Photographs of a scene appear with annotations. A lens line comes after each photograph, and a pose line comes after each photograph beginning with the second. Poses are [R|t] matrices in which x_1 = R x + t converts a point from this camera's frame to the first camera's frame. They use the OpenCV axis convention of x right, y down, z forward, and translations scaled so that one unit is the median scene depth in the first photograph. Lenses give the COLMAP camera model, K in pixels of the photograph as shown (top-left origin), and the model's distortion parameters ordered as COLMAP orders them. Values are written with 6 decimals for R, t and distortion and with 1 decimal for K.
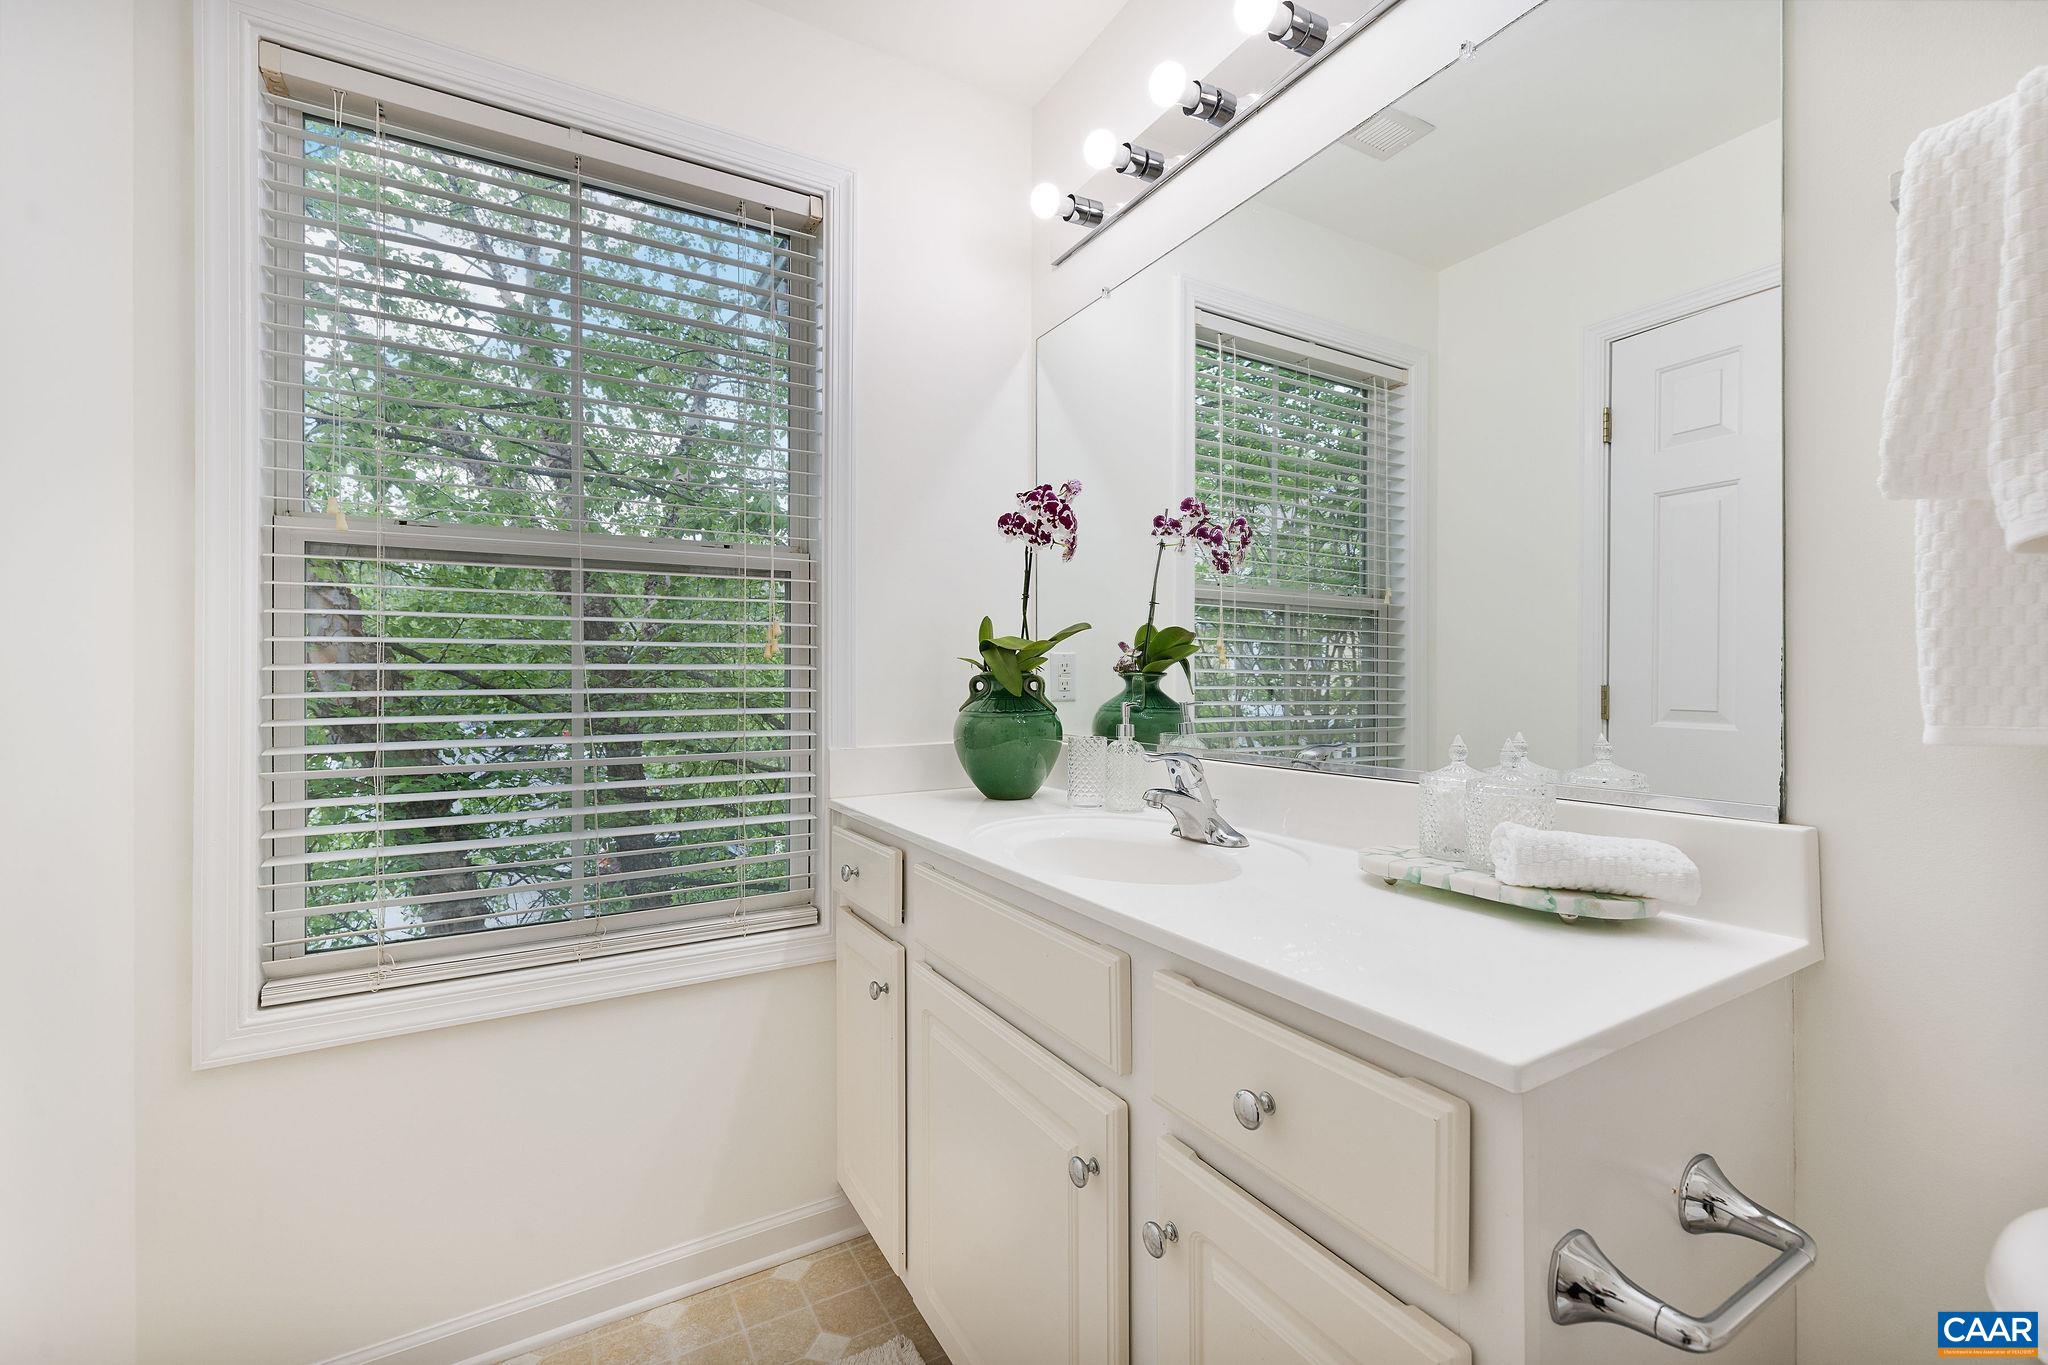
lens RADIAL K [[857.4, 0, 1019.6], [0, 857.4, 679.1], [0, 0, 1]] dist [0.031646, 0.000653]
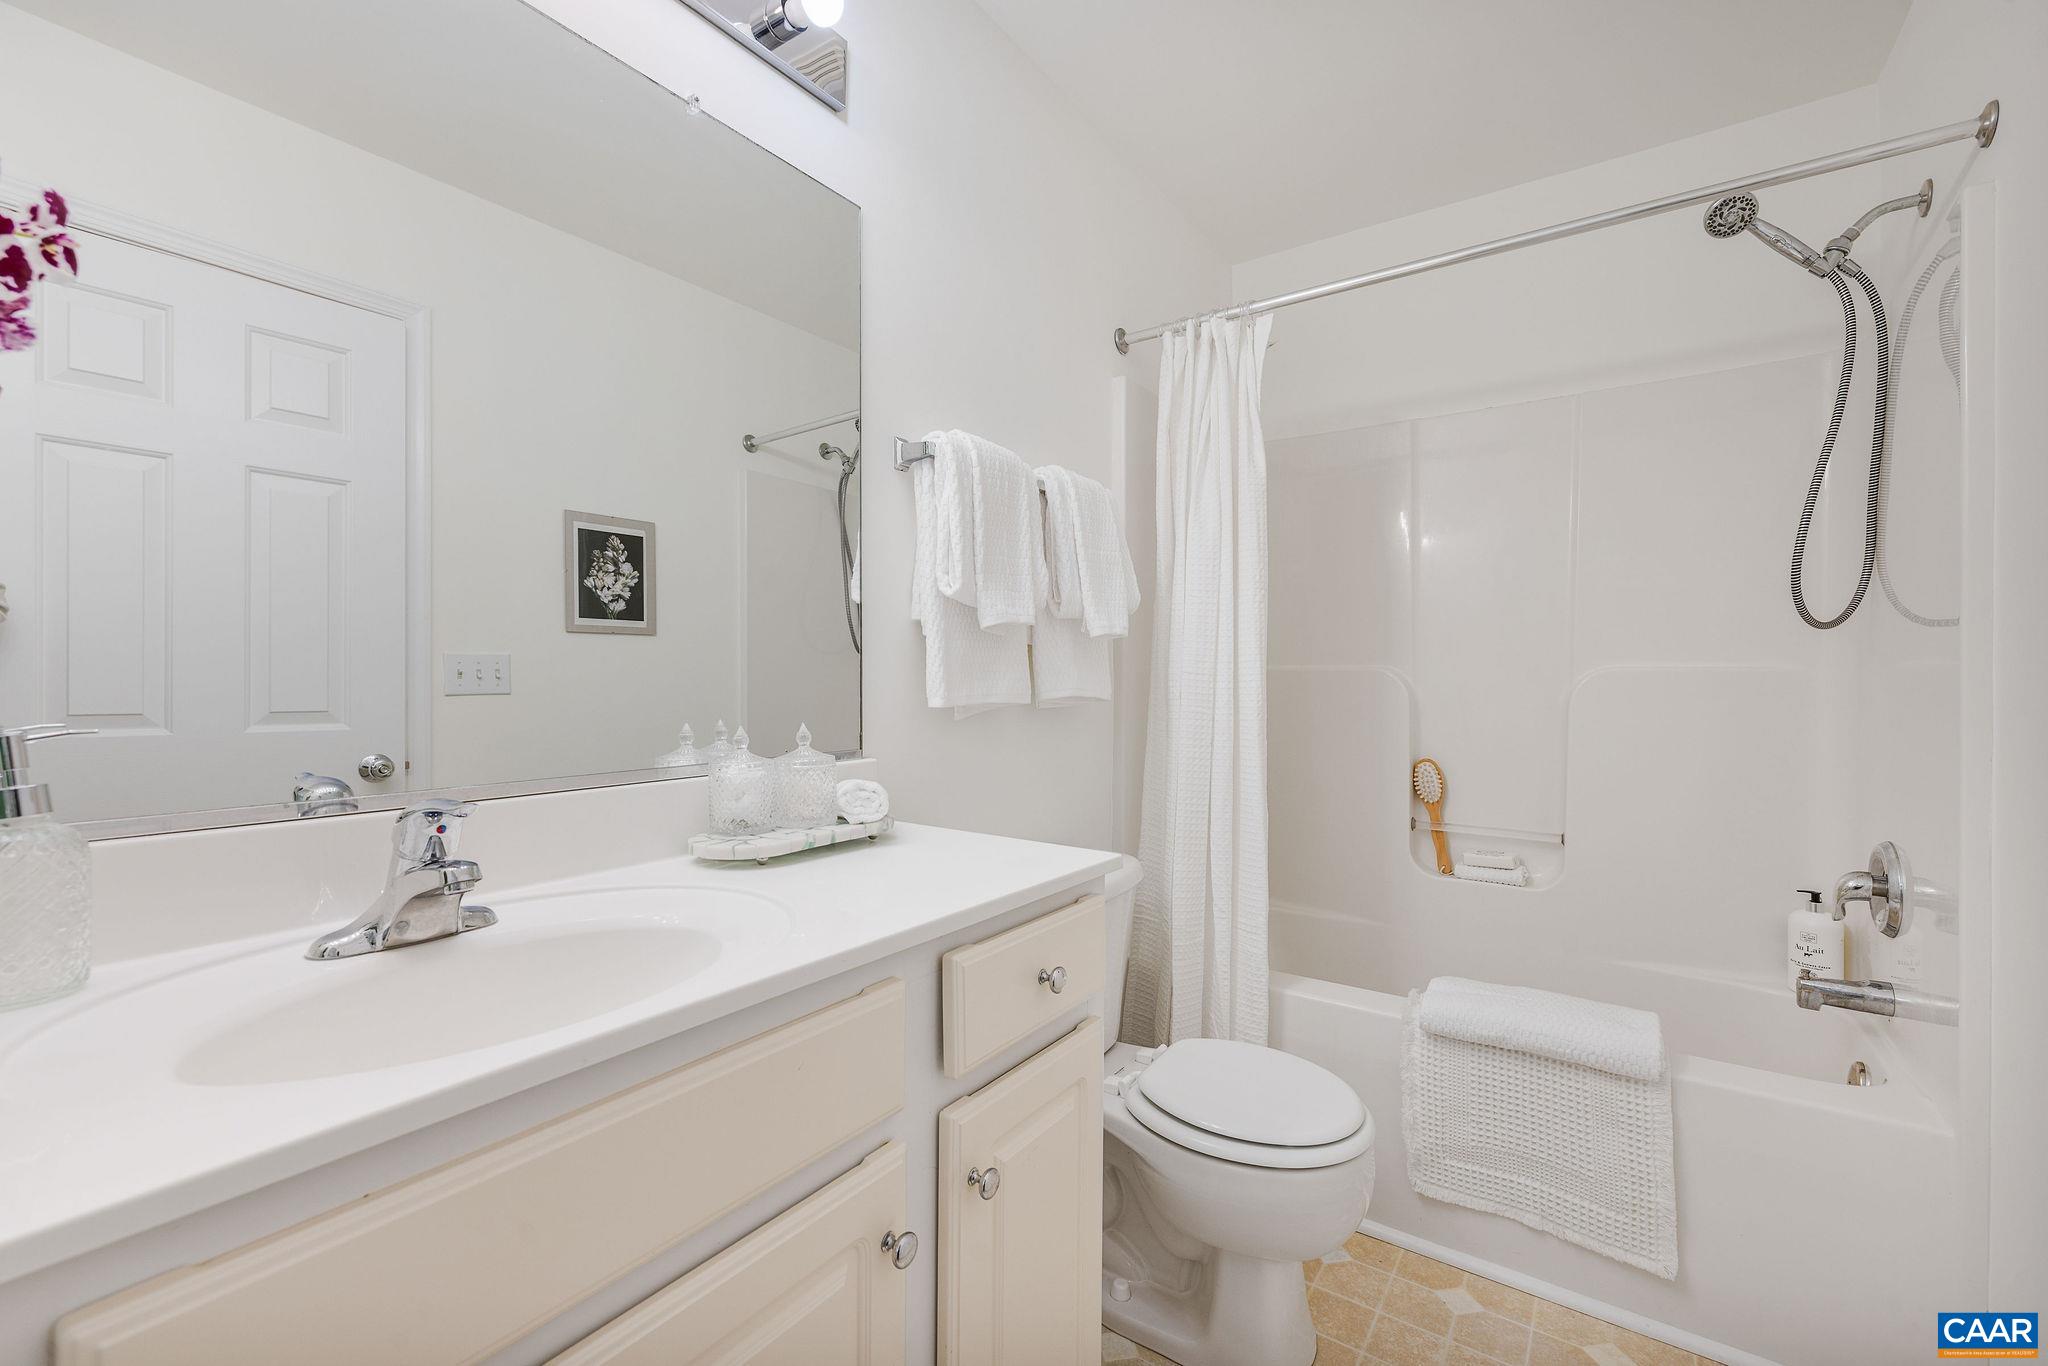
lens RADIAL K [[857.4, 0, 1017.9], [0, 857.4, 686.0], [0, 0, 1]] dist [0.031646, 0.000653]
pose [[-0.405696, -0.010402, 0.913949, -0.756274], [-0.000249, 0.999936, 0.011270, -0.005277], [-0.914008, 0.004345, -0.405673, 1.220526]]
